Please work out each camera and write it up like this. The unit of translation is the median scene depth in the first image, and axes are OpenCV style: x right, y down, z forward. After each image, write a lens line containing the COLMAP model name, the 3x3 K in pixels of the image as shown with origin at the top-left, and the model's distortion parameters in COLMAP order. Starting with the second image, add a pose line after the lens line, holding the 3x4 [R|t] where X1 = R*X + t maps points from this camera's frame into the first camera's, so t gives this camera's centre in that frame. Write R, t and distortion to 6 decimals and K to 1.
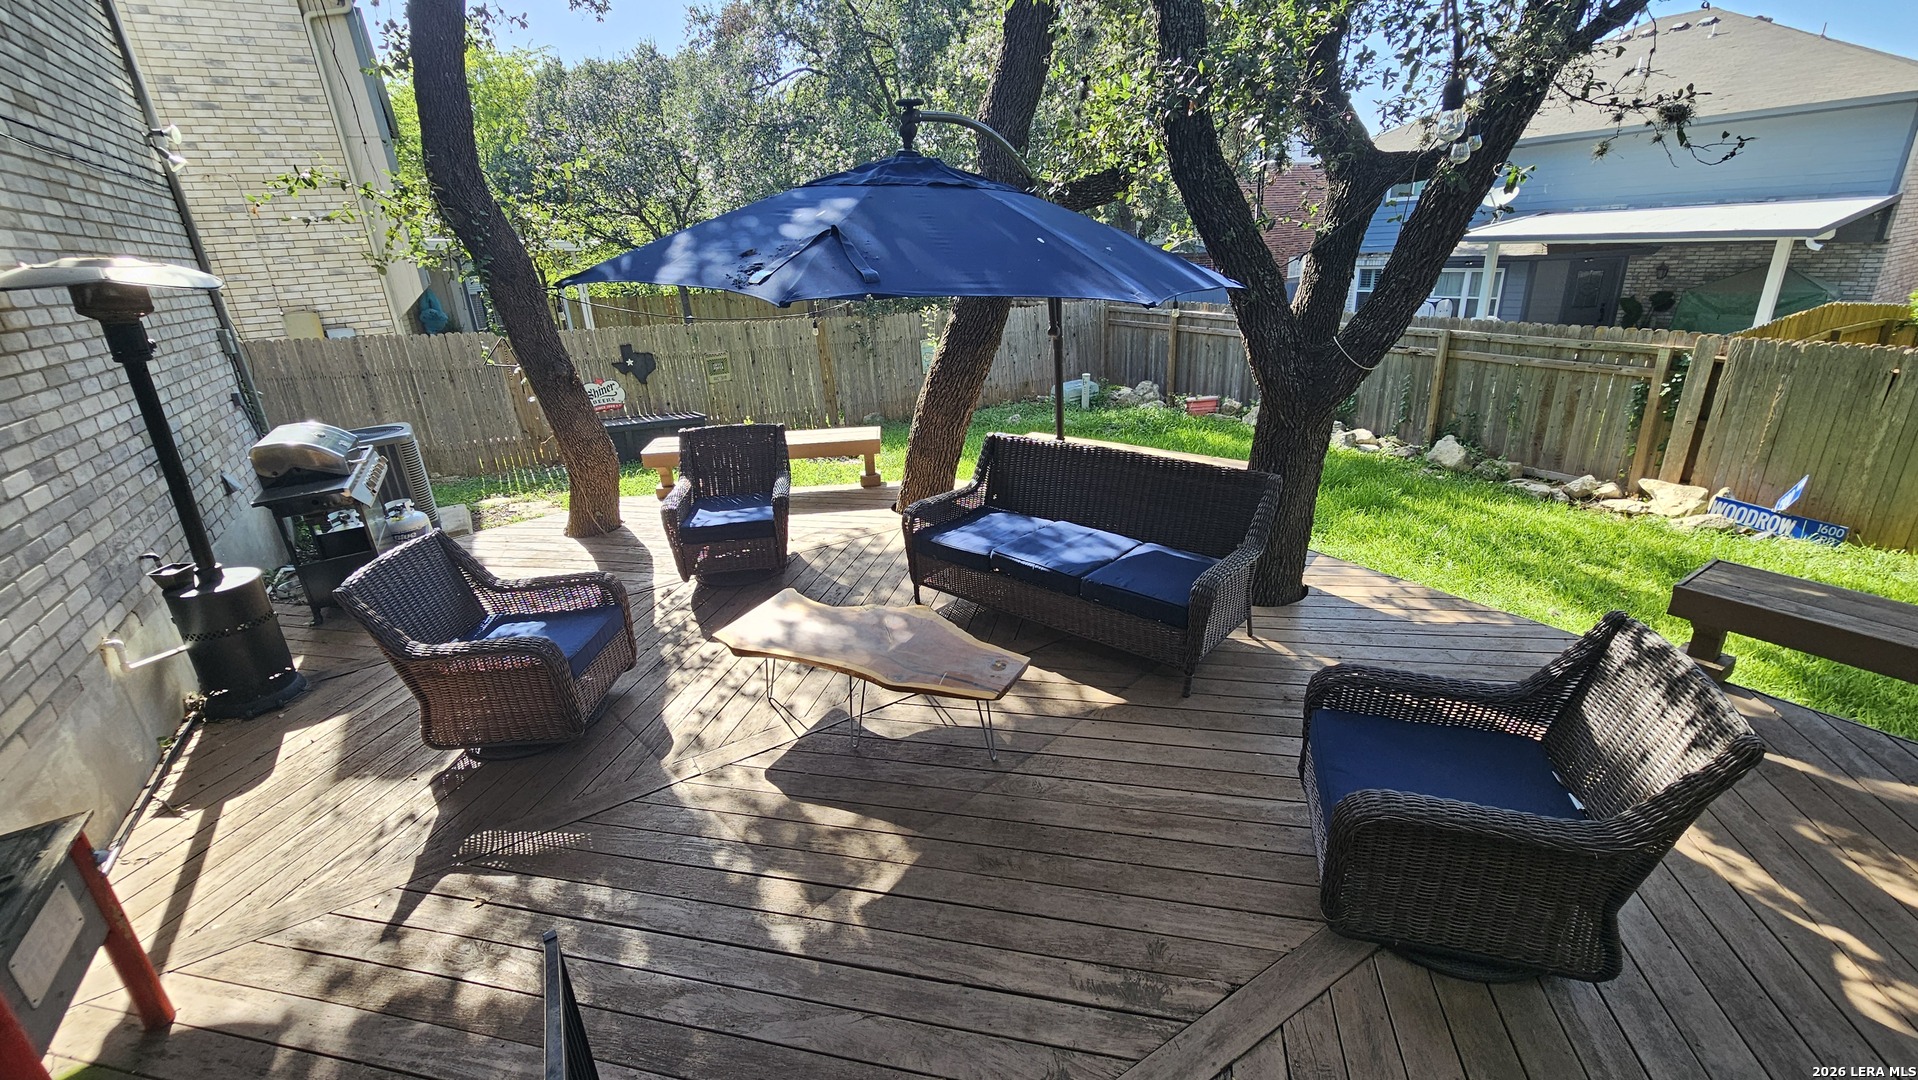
lens RADIAL K [[786.1, 0, 947.2], [0, 786.1, 535.6], [0, 0, 1]] dist [-0.001348, -0.000026]
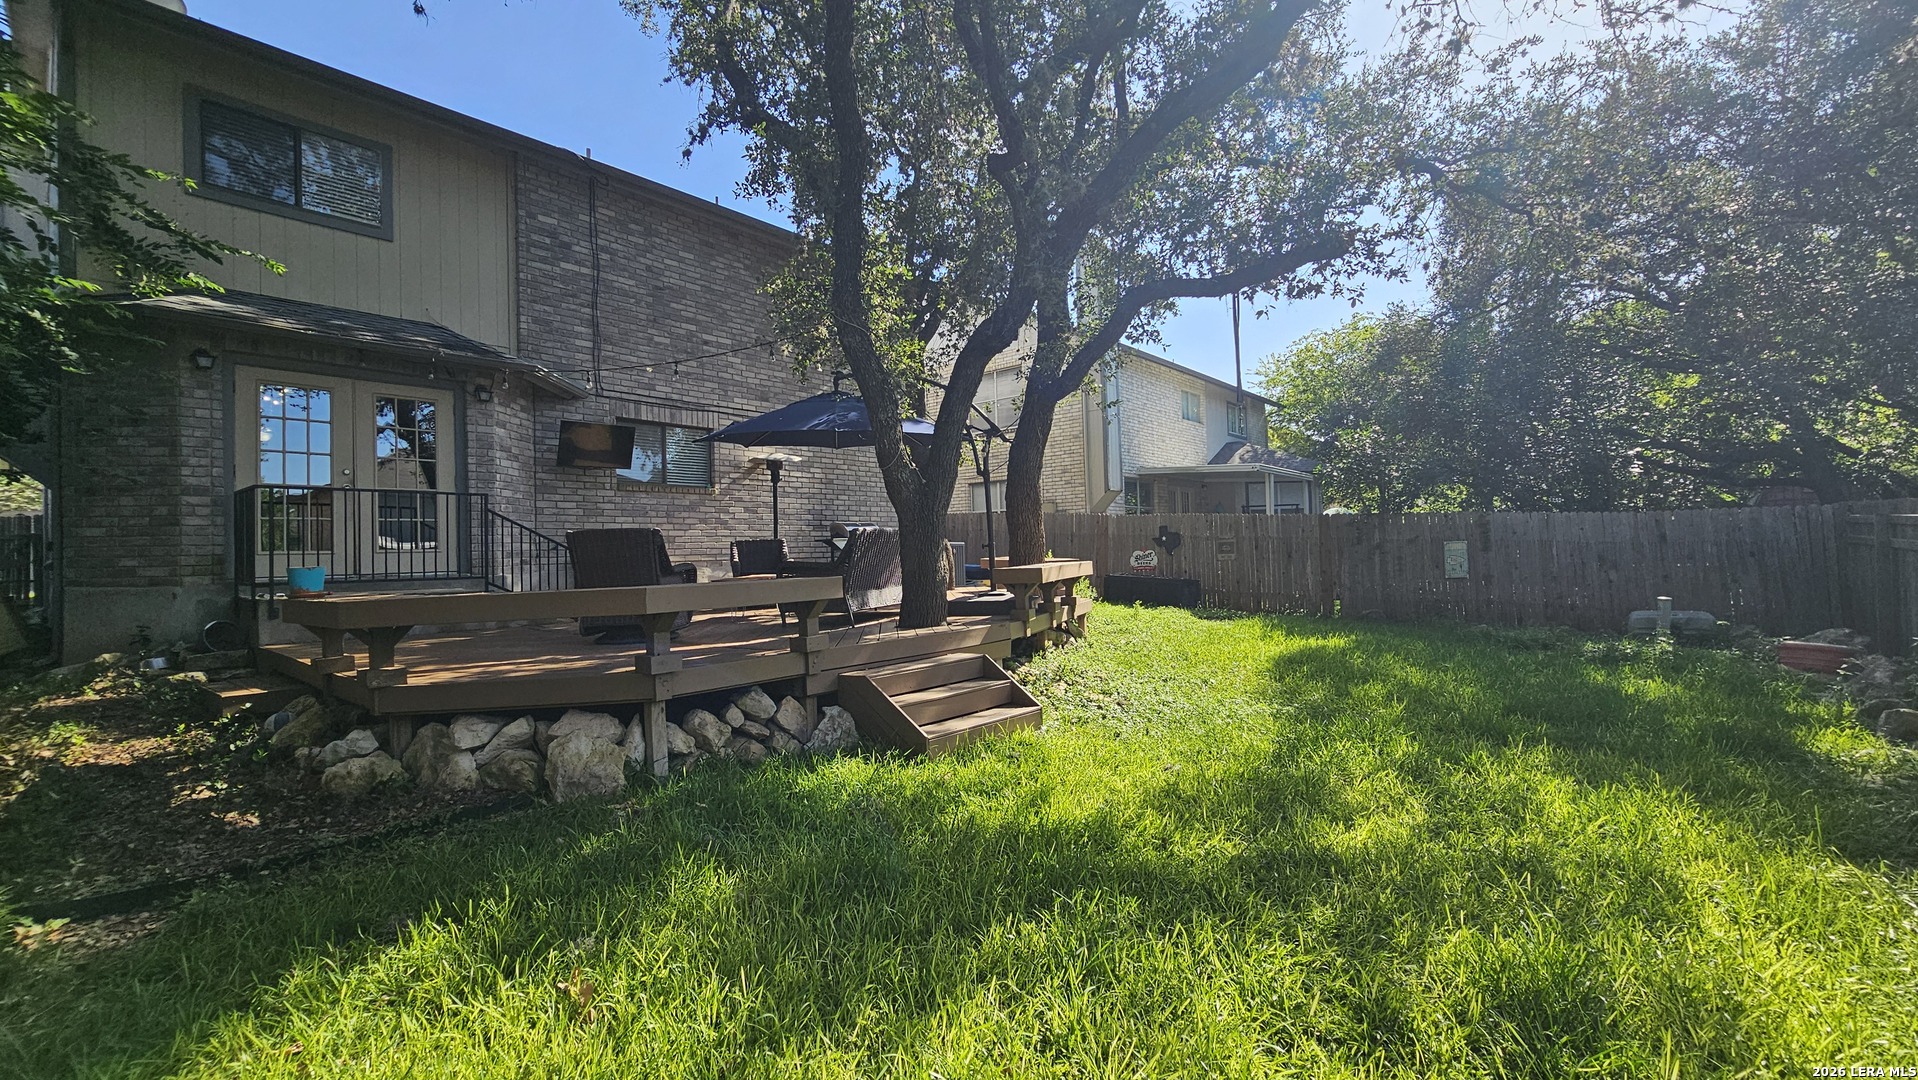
lens RADIAL K [[786.1, 0, 947.2], [0, 786.1, 535.6], [0, 0, 1]] dist [-0.001348, -0.000026]
pose [[0.307034, 0.034203, -0.951084, 0.794513], [-0.323935, 0.943438, -0.070647, -0.006108], [0.894872, 0.329780, 0.300747, 0.254168]]
